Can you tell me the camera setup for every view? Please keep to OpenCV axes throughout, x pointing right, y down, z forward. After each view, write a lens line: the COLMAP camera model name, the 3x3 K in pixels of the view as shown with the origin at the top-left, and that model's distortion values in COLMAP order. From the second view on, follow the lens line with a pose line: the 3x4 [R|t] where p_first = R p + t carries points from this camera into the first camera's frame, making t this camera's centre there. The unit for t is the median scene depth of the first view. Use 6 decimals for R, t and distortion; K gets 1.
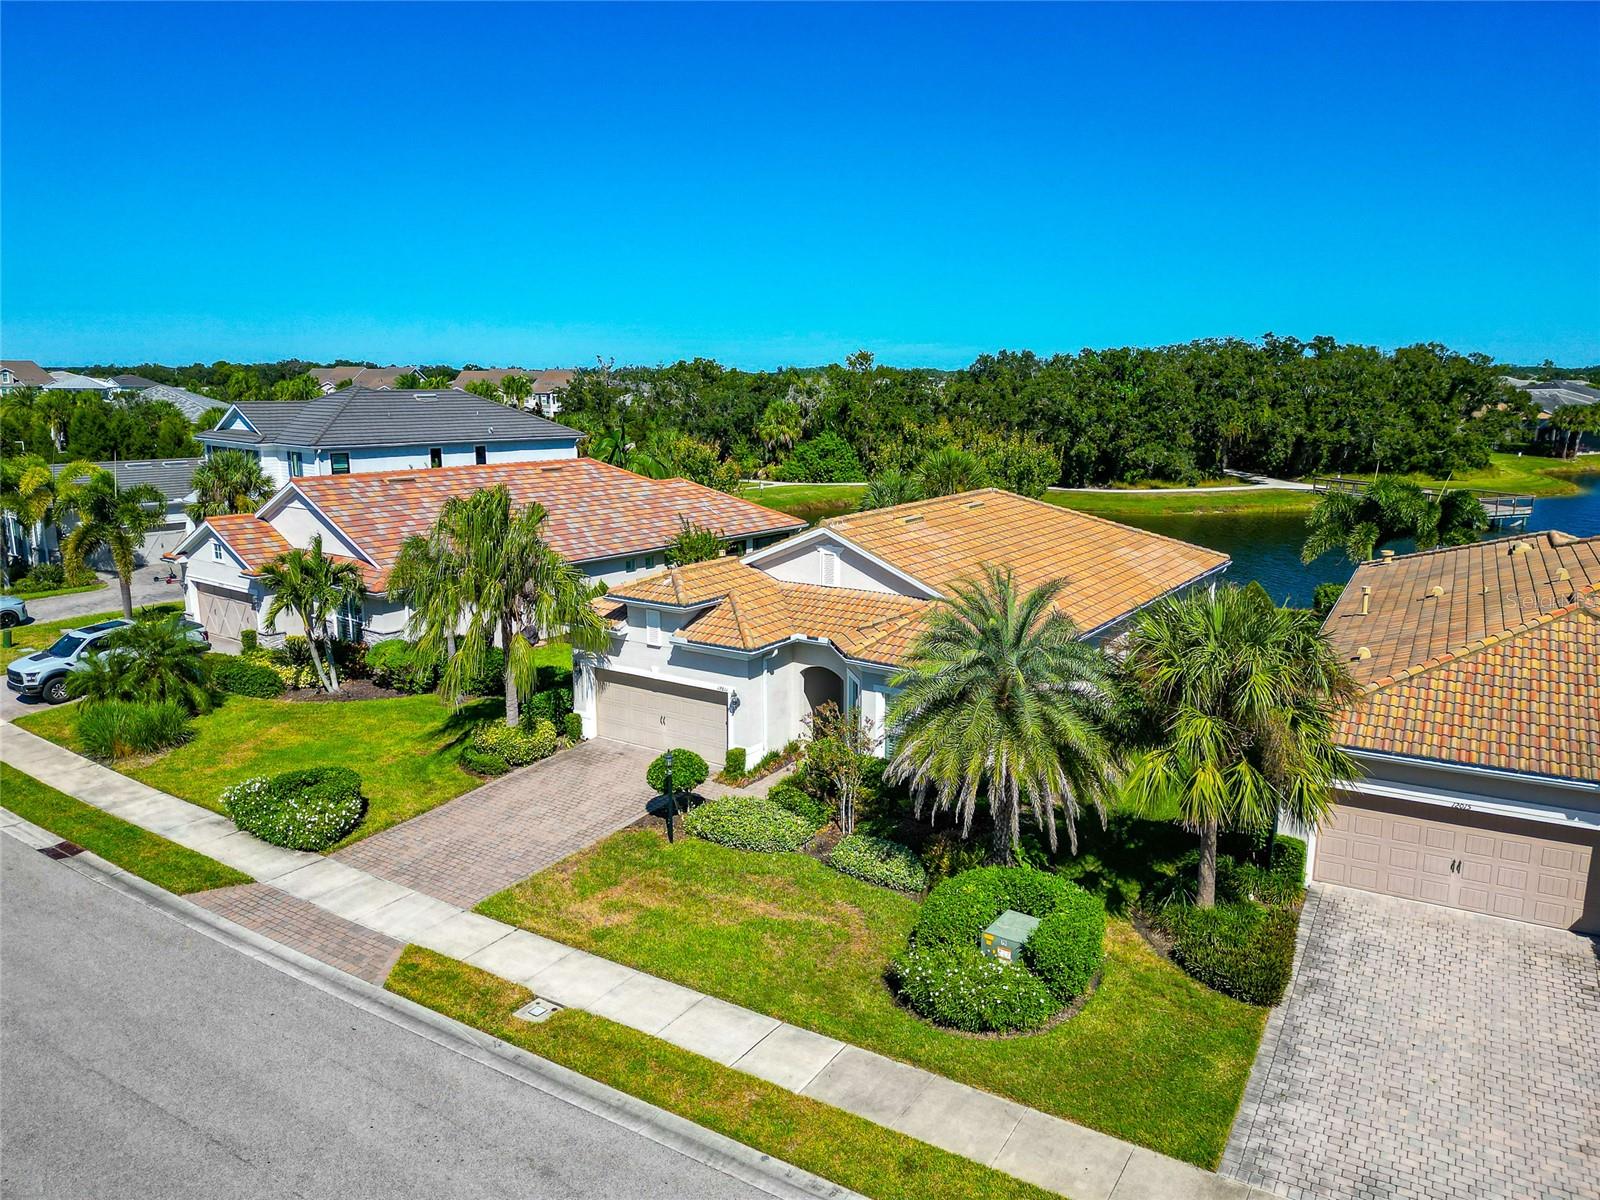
lens RADIAL K [[1145.2, 0, 801.0], [0, 1145.2, 603.6], [0, 0, 1]] dist [0.086274, -0.092263]
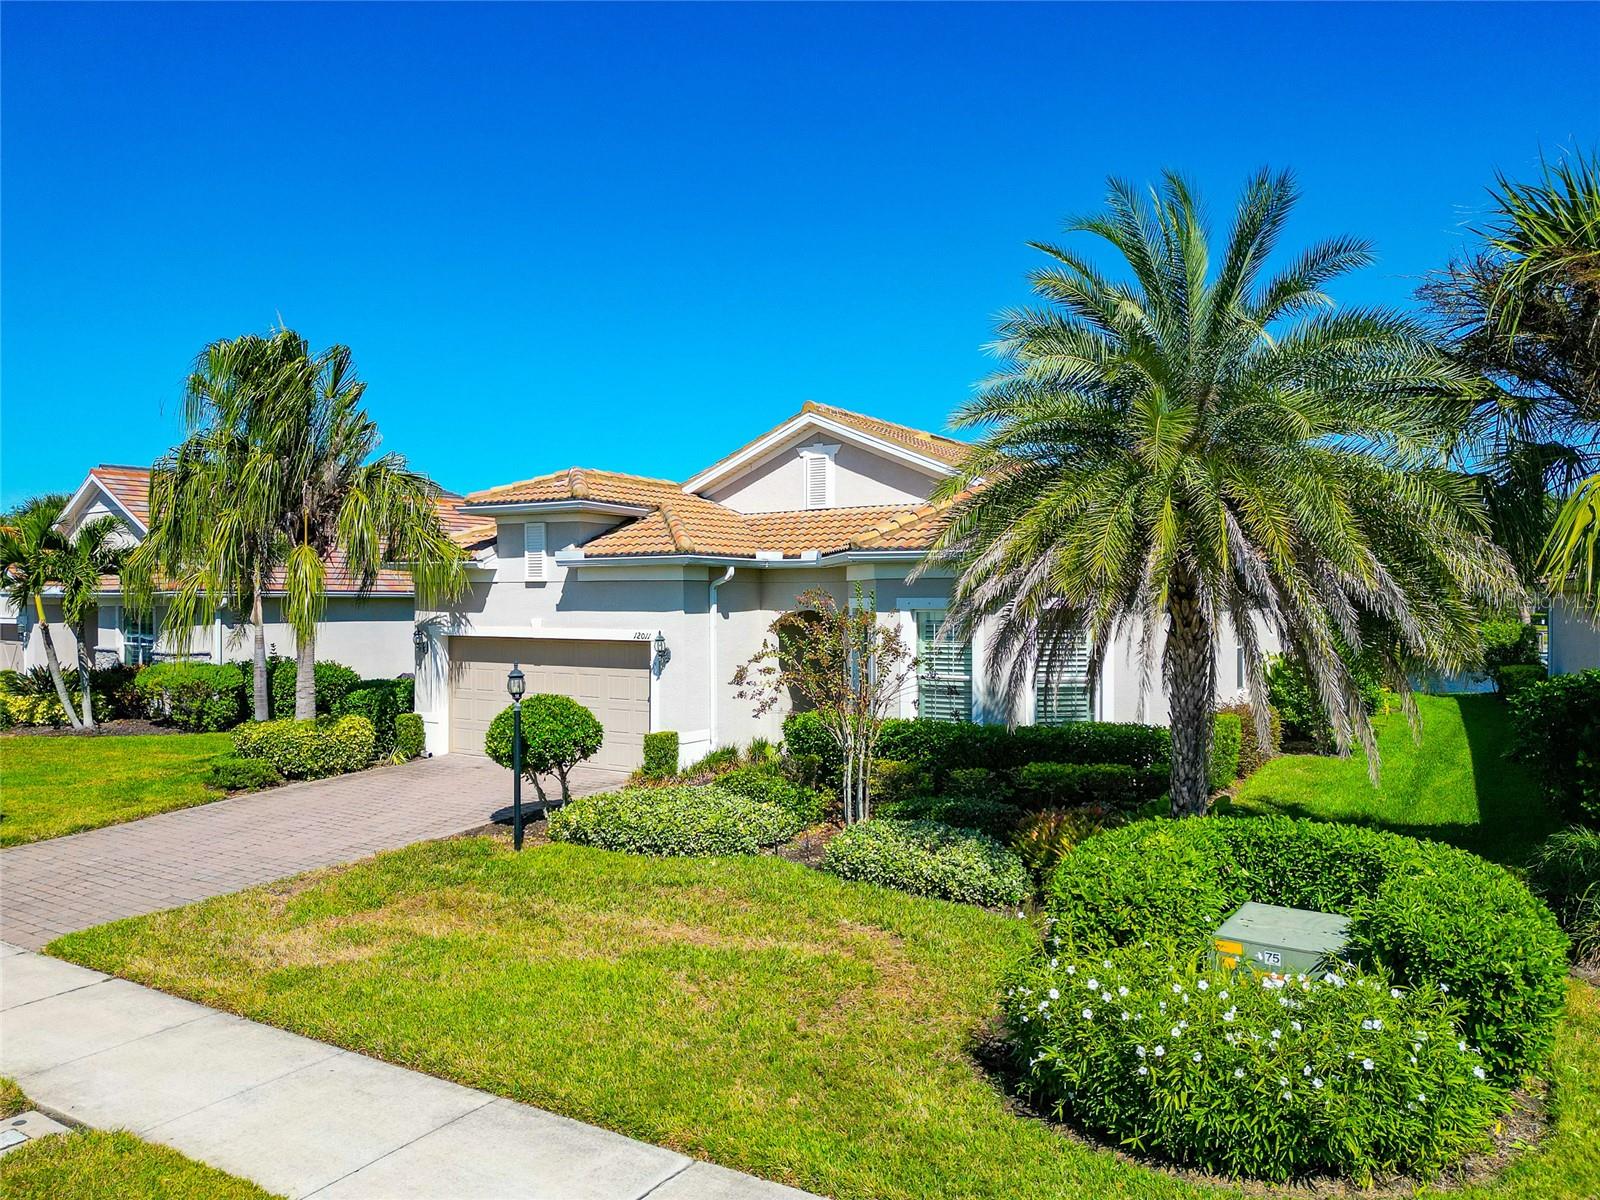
lens RADIAL K [[1130.1, 0, 802.9], [0, 1130.1, 603.6], [0, 0, 1]] dist [0.074576, -0.069881]
pose [[0.999903, -0.000955, 0.013891, 0.007854], [0.003623, 0.981121, -0.193361, 0.180725], [-0.013444, 0.193393, 0.981029, 0.431101]]
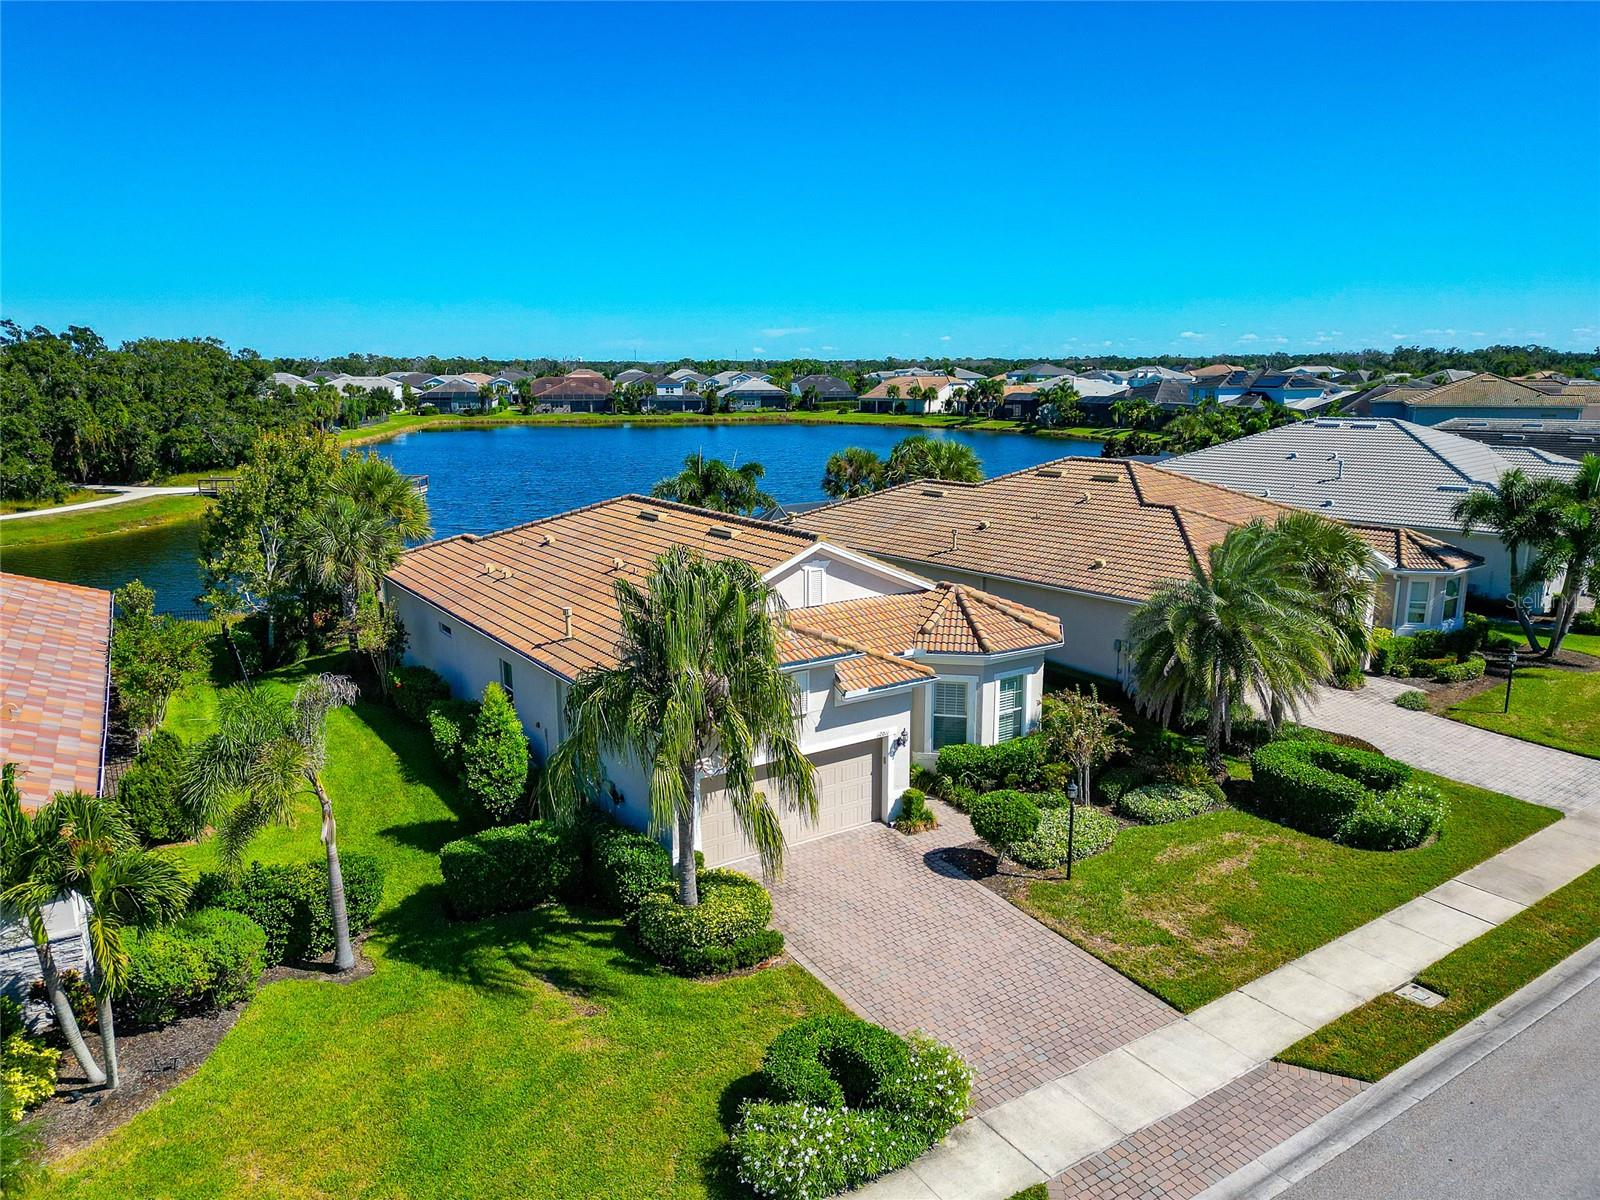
lens RADIAL K [[1130.1, 0, 802.9], [0, 1130.1, 603.6], [0, 0, 1]] dist [0.074576, -0.069881]
pose [[0.379938, -0.194868, 0.904253, -0.894637], [0.186975, 0.973558, 0.131242, -0.154435], [-0.905918, 0.119209, 0.406327, 0.722036]]
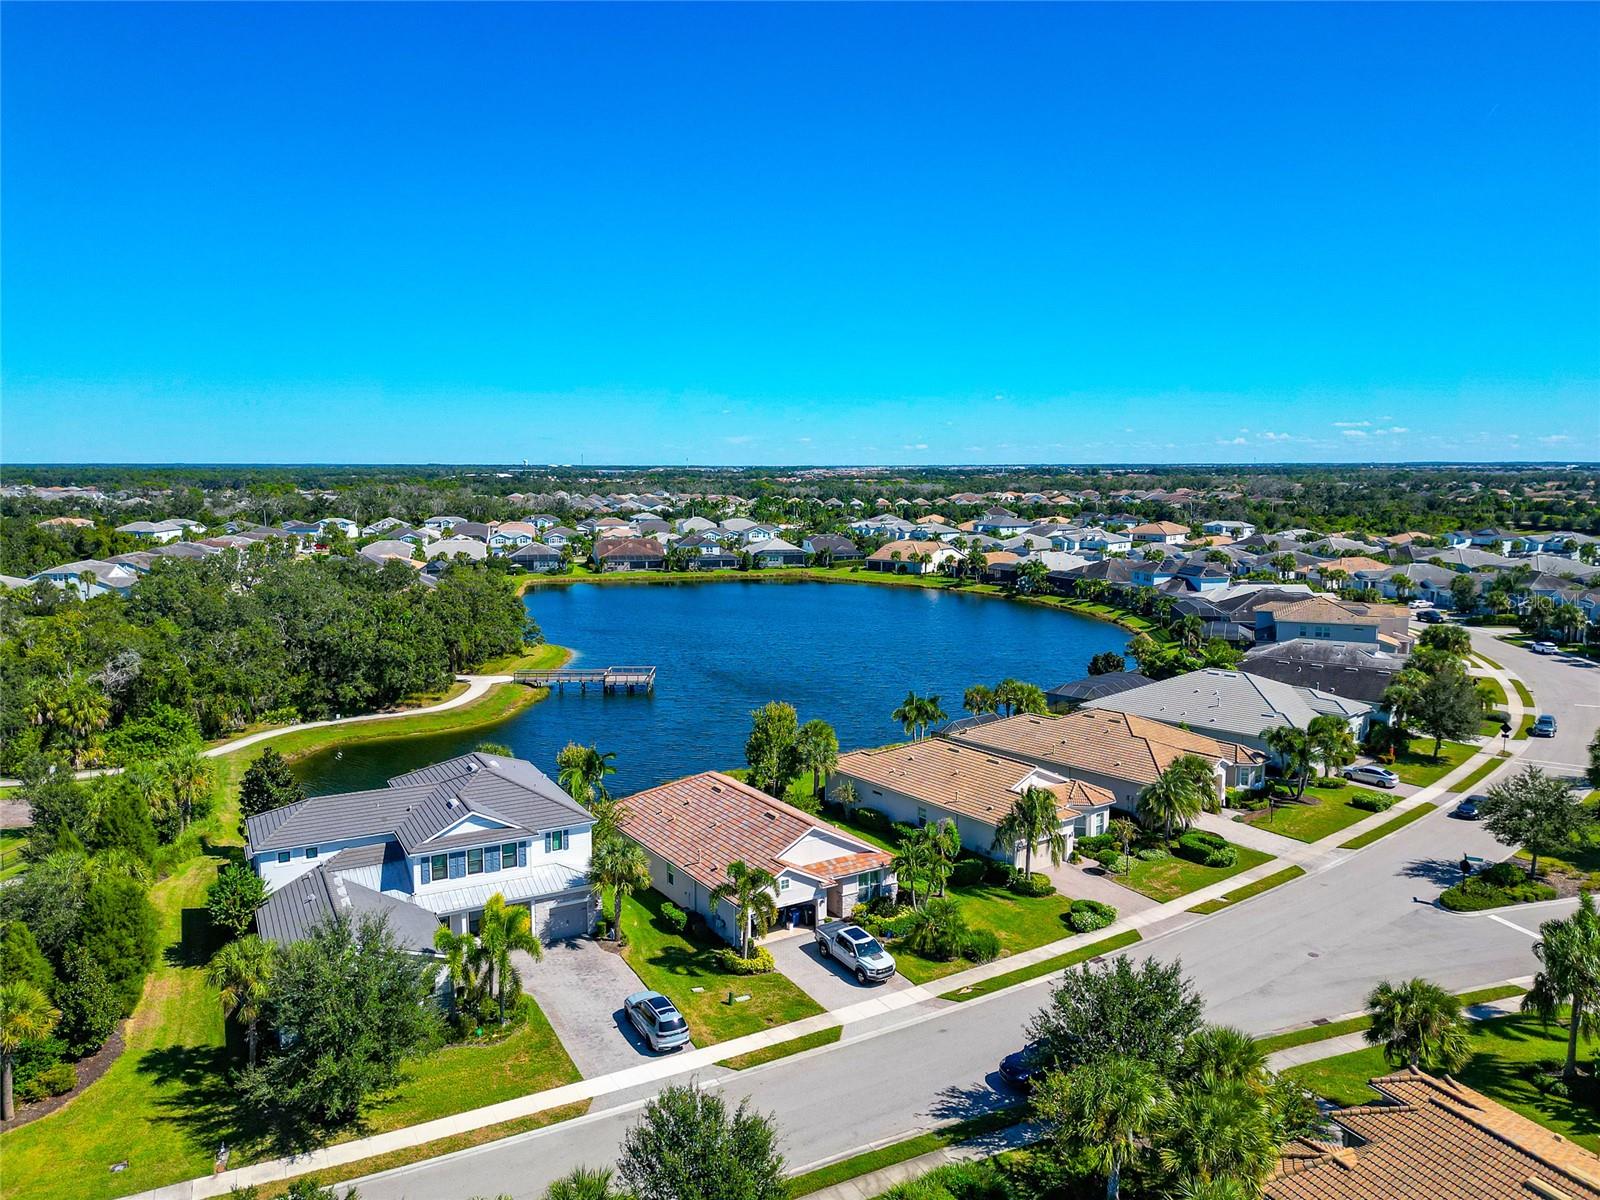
lens RADIAL K [[1130.1, 0, 802.9], [0, 1130.1, 603.6], [0, 0, 1]] dist [0.074576, -0.069881]
pose [[0.332305, -0.115786, 0.936038, -2.976255], [0.185281, 0.981112, 0.055584, -0.791134], [-0.924794, 0.154959, 0.347481, 0.560808]]
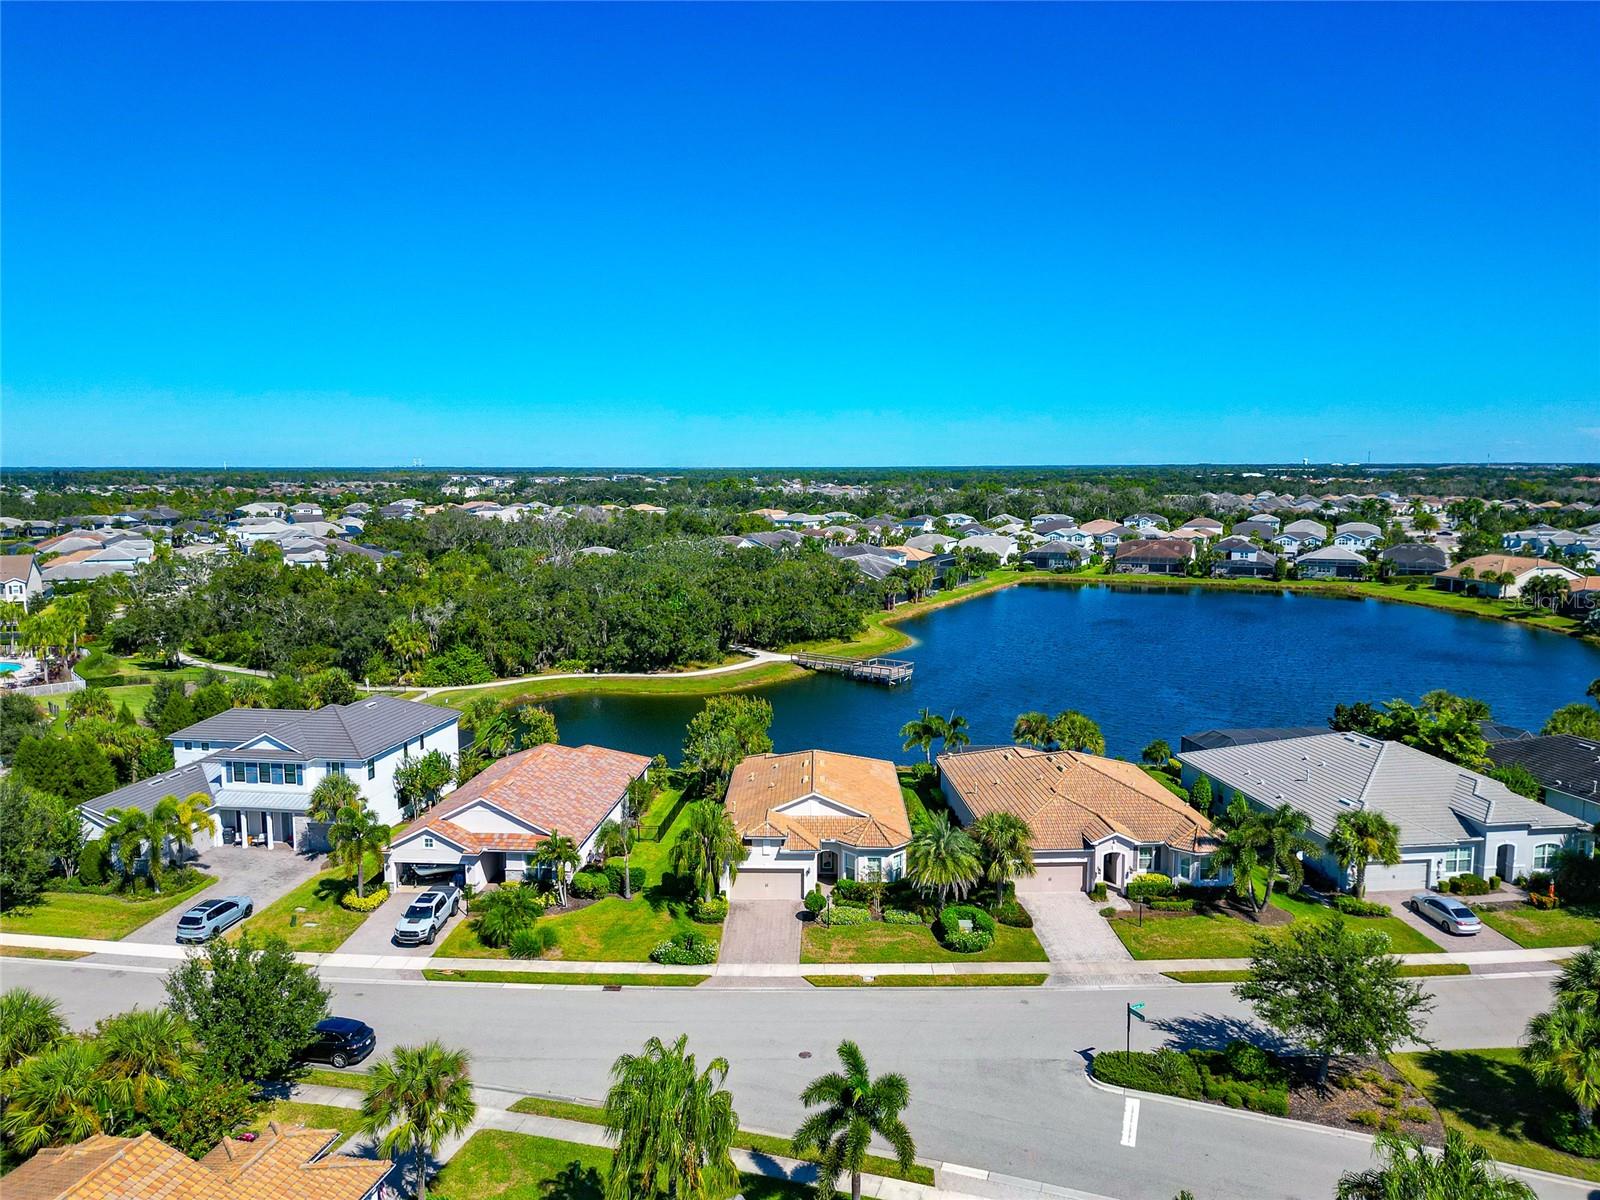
lens RADIAL K [[1123.4, 0, 799.2], [0, 1123.4, 595.5], [0, 0, 1]] dist [0.079244, -0.081218]
pose [[0.840537, -0.065270, 0.537808, -1.429672], [0.110098, 0.992580, -0.051609, -0.408690], [-0.530449, 0.102591, 0.841486, -1.198008]]
